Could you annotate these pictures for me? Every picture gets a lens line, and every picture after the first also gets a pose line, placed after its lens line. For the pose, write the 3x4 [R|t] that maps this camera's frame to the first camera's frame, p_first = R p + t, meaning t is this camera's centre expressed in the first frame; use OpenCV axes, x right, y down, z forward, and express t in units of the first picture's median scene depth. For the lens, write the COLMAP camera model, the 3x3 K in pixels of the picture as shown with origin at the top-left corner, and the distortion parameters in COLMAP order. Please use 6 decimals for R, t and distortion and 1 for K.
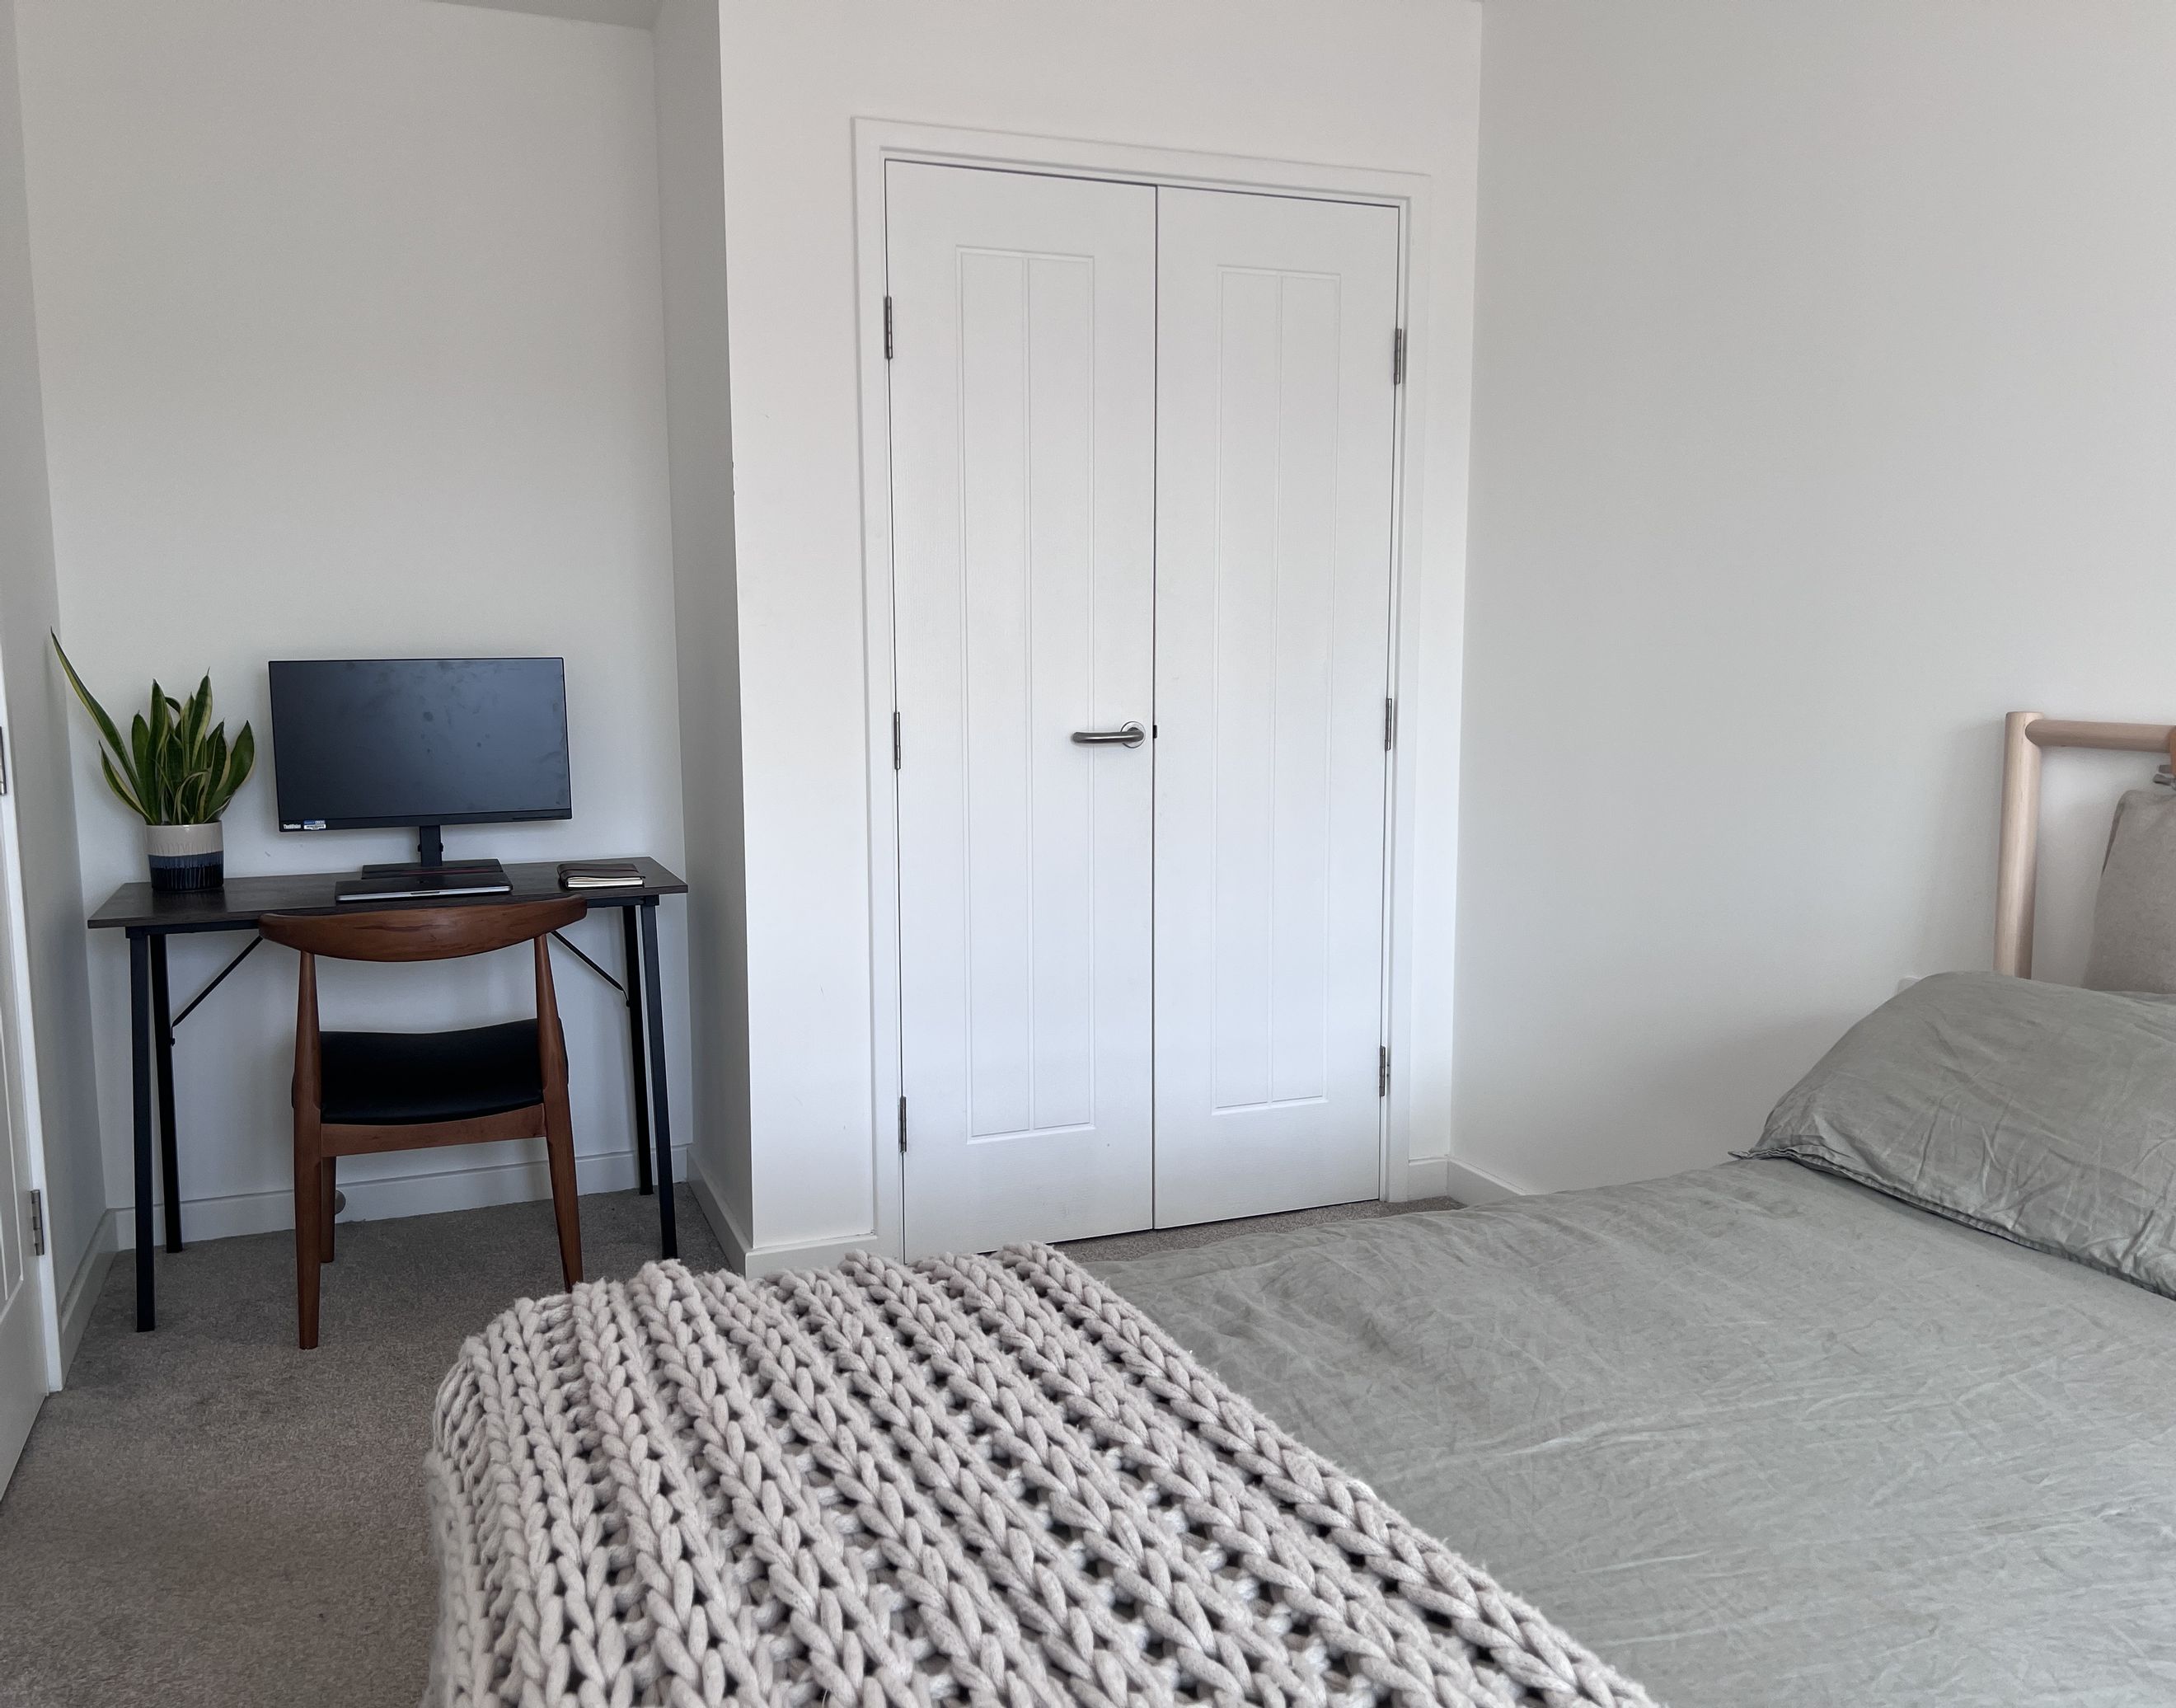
lens RADIAL K [[1692.8, 0, 1011.5], [0, 1692.8, 852.9], [0, 0, 1]] dist [-0.005858, -0.007891]
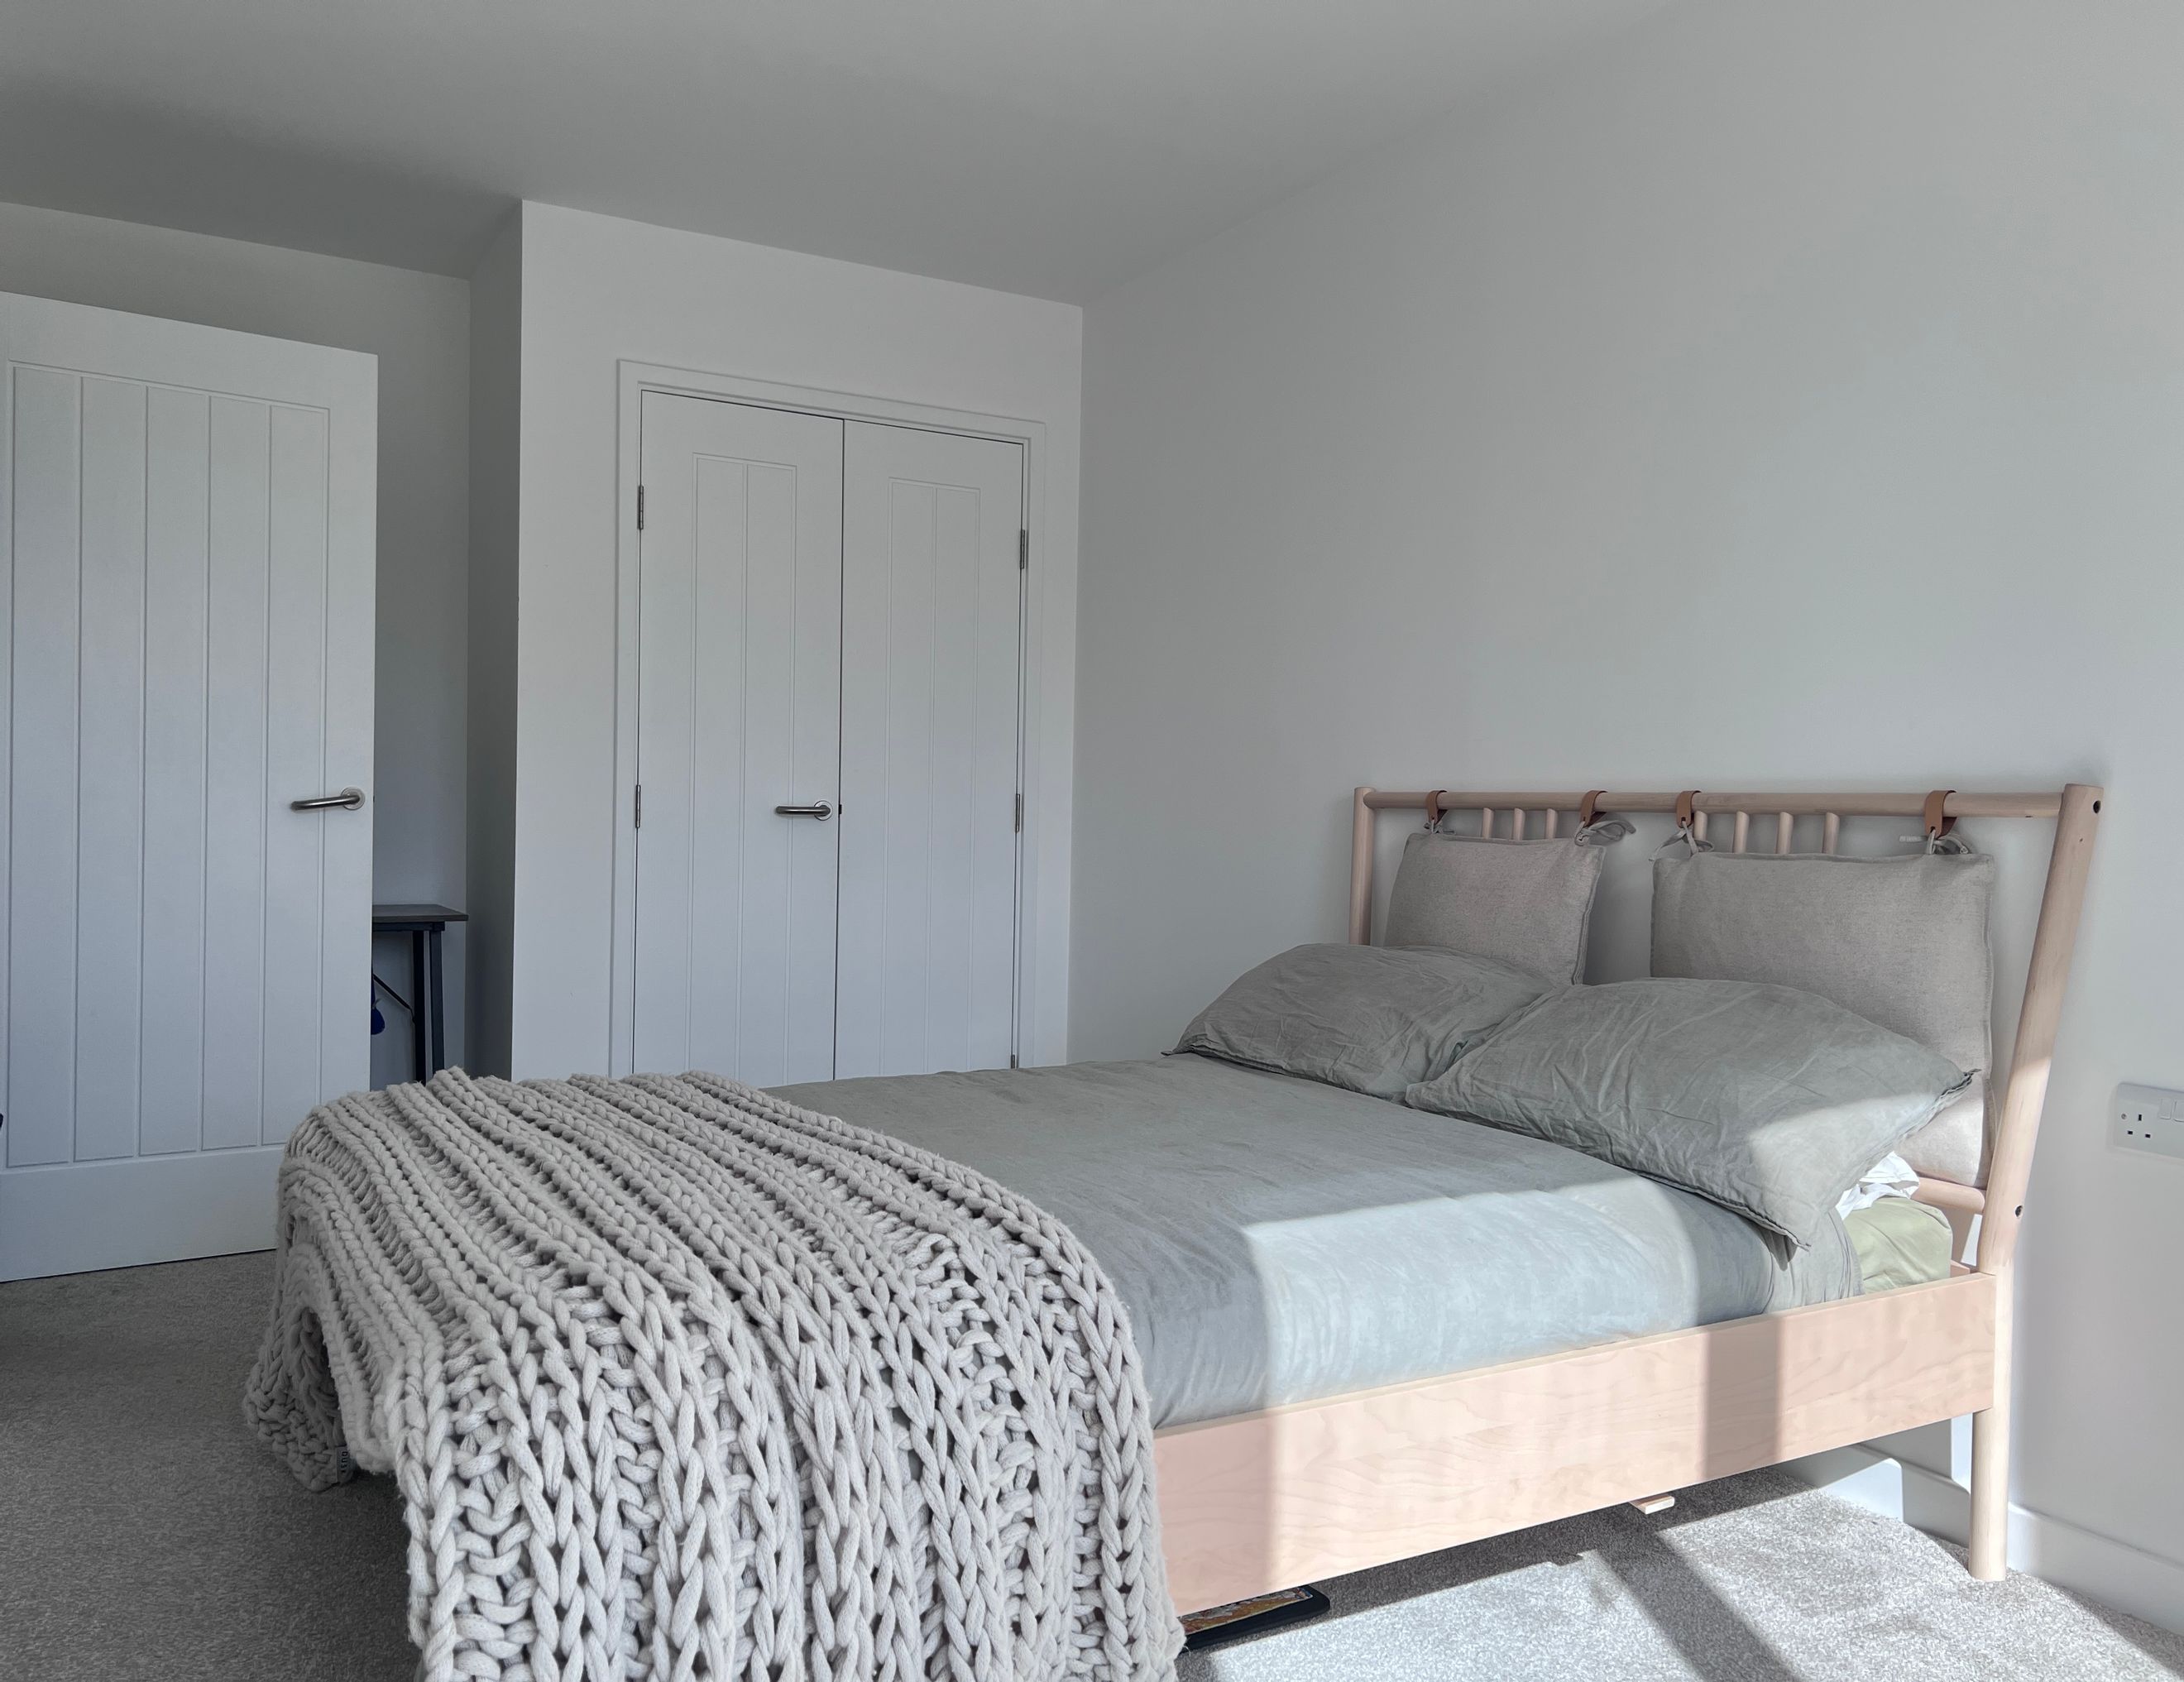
lens RADIAL K [[1717.2, 0, 1092.0], [0, 1717.2, 841.0], [0, 0, 1]] dist [0.132978, -0.278488]
pose [[0.986801, 0.026845, 0.159696, 0.091483], [-0.009038, 0.993757, -0.111202, 0.148727], [-0.161684, 0.108291, 0.980883, -0.543864]]
